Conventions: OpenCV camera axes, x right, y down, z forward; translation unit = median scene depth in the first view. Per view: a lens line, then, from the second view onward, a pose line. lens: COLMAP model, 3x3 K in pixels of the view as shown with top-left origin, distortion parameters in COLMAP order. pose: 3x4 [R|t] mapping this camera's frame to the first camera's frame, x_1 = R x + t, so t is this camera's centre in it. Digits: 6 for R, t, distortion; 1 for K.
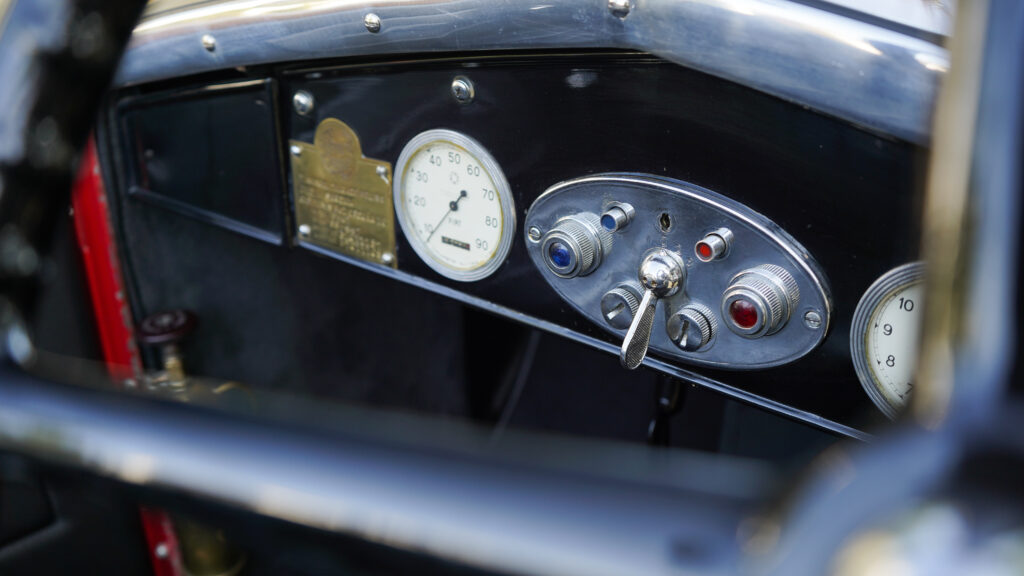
lens RADIAL K [[1068.8, 0, 512.1], [0, 1068.8, 287.6], [0, 0, 1]] dist [-0.006998, 0.000000]
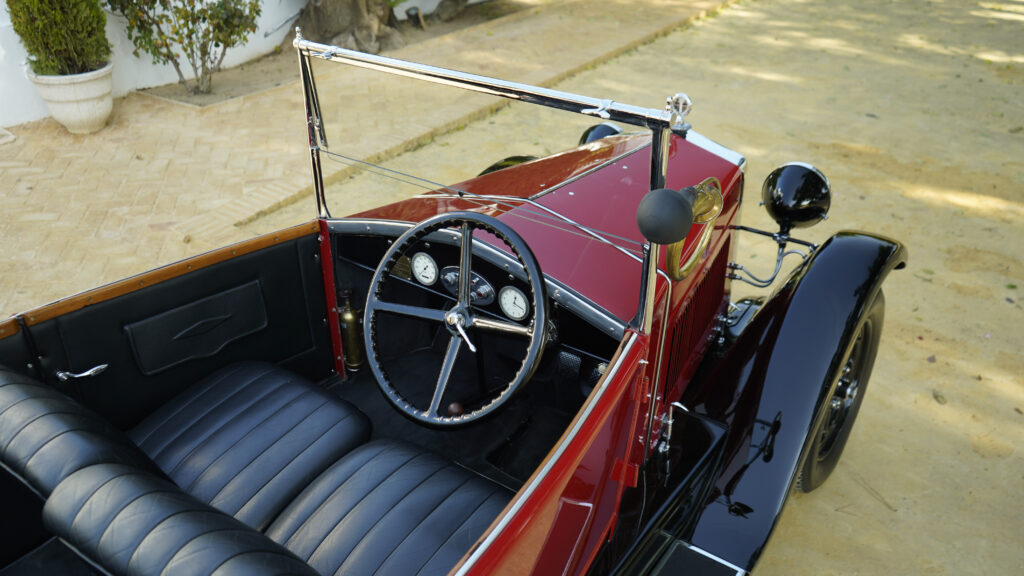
lens RADIAL K [[806.2, 0, 511.9], [0, 806.2, 288.9], [0, 0, 1]] dist [0.000672, 0.000852]
pose [[0.997851, 0.012553, 0.064311, 0.088808], [-0.015611, 0.998760, 0.047267, -0.151299], [-0.063638, -0.048169, 0.996810, -2.304273]]
